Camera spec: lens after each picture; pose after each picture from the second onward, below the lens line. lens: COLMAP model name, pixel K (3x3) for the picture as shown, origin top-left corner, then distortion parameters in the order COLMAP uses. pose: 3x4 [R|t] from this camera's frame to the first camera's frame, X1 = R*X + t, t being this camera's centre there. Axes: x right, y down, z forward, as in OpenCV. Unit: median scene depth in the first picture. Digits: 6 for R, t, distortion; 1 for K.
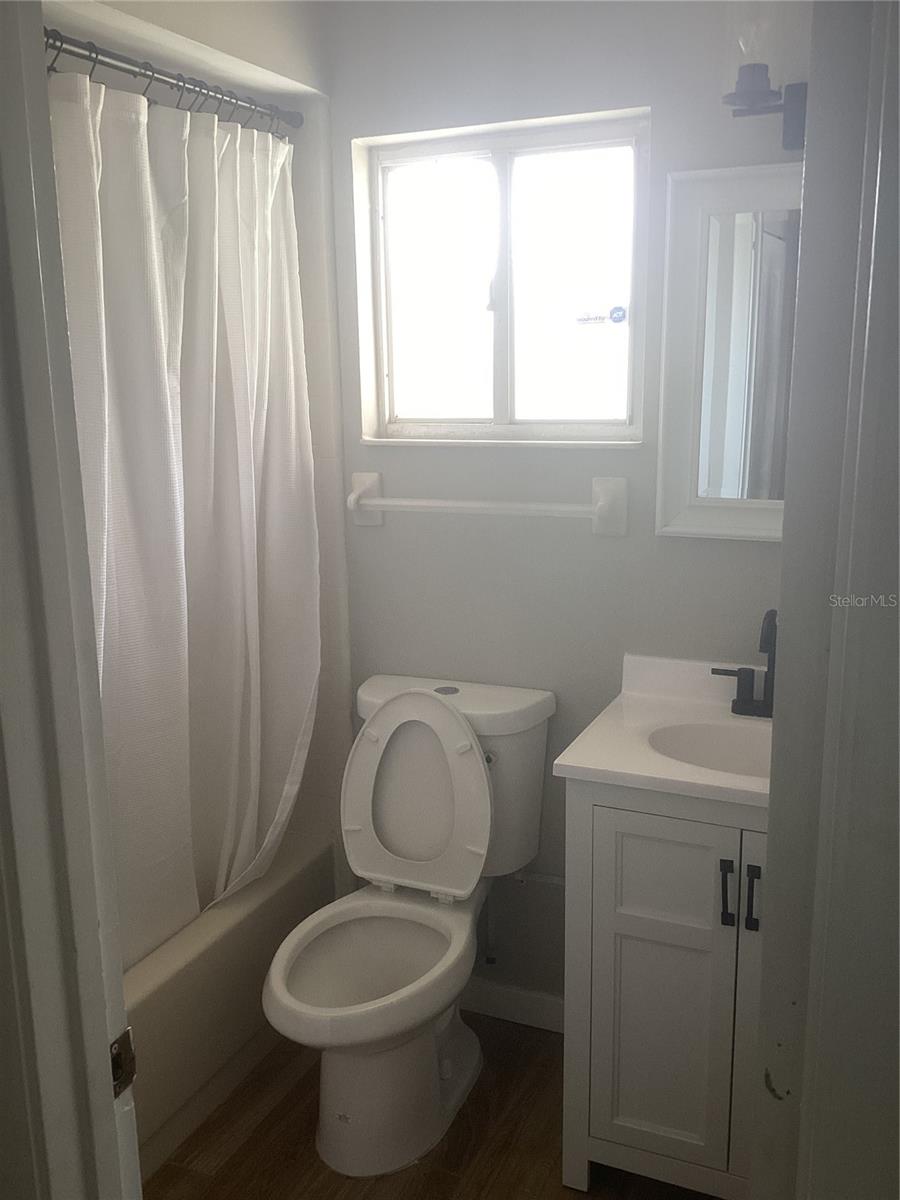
lens RADIAL K [[1068.0, 0, 443.2], [0, 1068.0, 607.8], [0, 0, 1]] dist [0.091723, -0.163586]
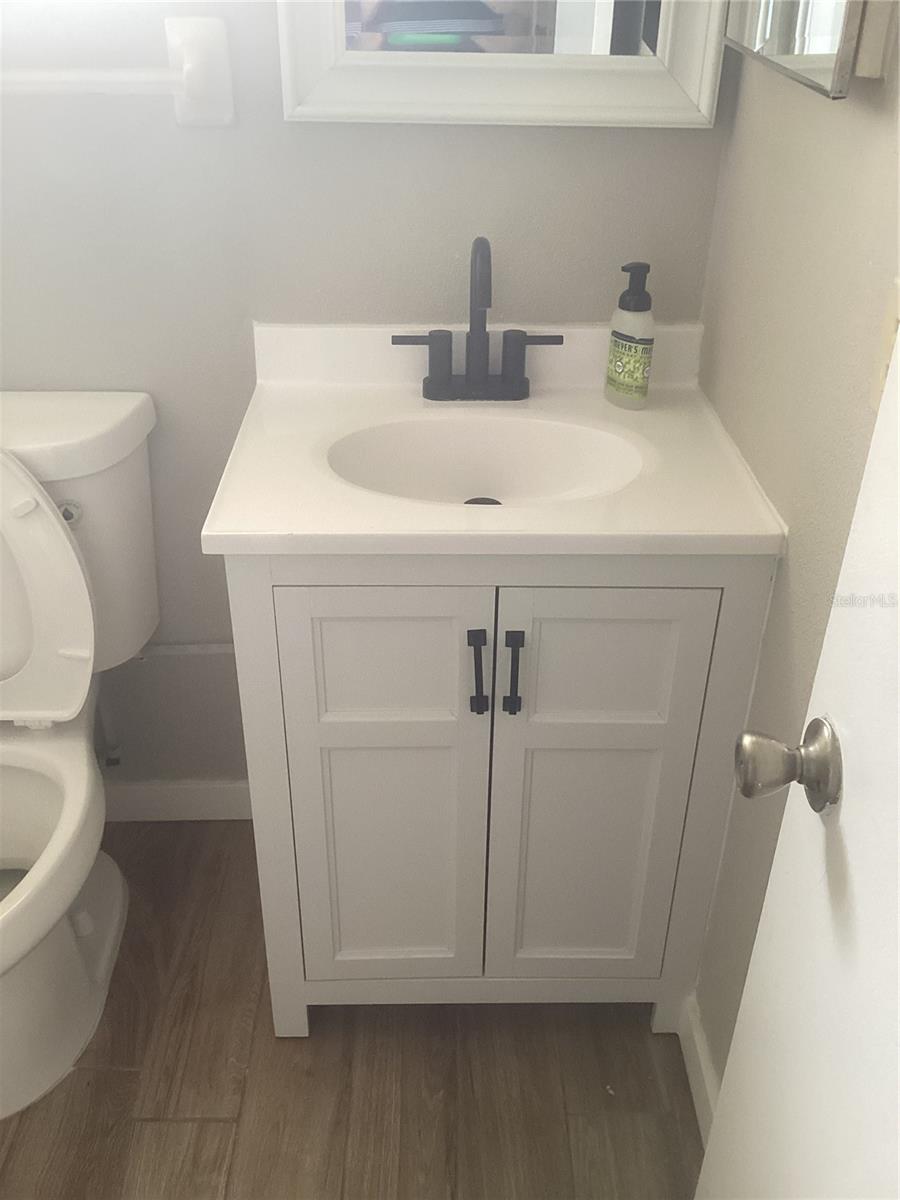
lens RADIAL K [[1068.0, 0, 446.6], [0, 1068.0, 589.1], [0, 0, 1]] dist [0.091723, -0.163586]
pose [[0.904027, -0.204031, 0.375640, -0.004192], [0.073996, 0.940168, 0.332578, -0.015937], [-0.421021, -0.272864, 0.865035, 0.364138]]
